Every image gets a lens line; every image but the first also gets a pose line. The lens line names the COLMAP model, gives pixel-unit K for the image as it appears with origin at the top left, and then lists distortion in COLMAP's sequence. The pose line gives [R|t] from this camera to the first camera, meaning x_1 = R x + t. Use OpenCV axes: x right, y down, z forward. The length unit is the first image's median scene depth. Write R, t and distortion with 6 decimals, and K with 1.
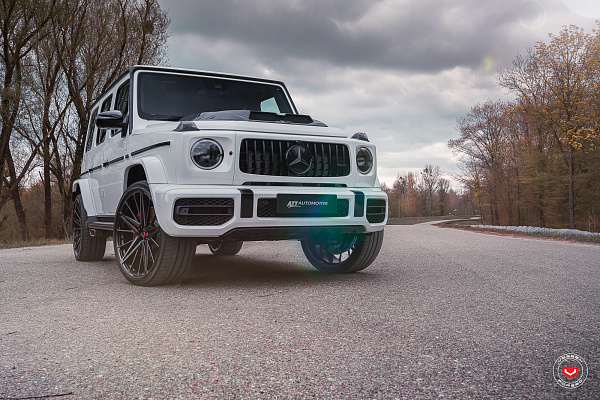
lens RADIAL K [[575.4, 0, 294.2], [0, 575.4, 199.3], [0, 0, 1]] dist [-0.029155, 0.000000]
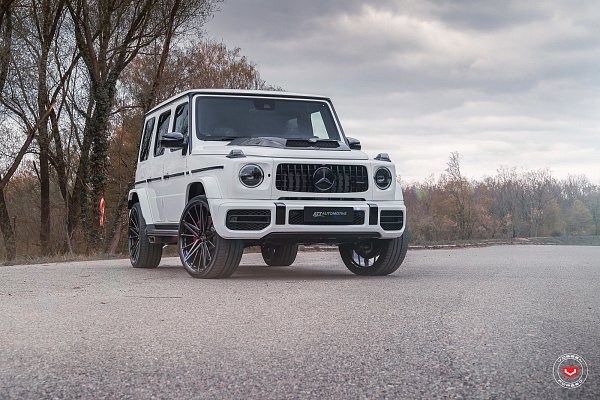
lens RADIAL K [[966.3, 0, 300.4], [0, 966.3, 200.6], [0, 0, 1]] dist [-0.065612, 0.000000]
pose [[0.991120, 0.003237, -0.132933, 0.223640], [-0.003518, 0.999992, -0.001877, -0.016851], [0.132926, 0.002328, 0.991123, -1.034704]]
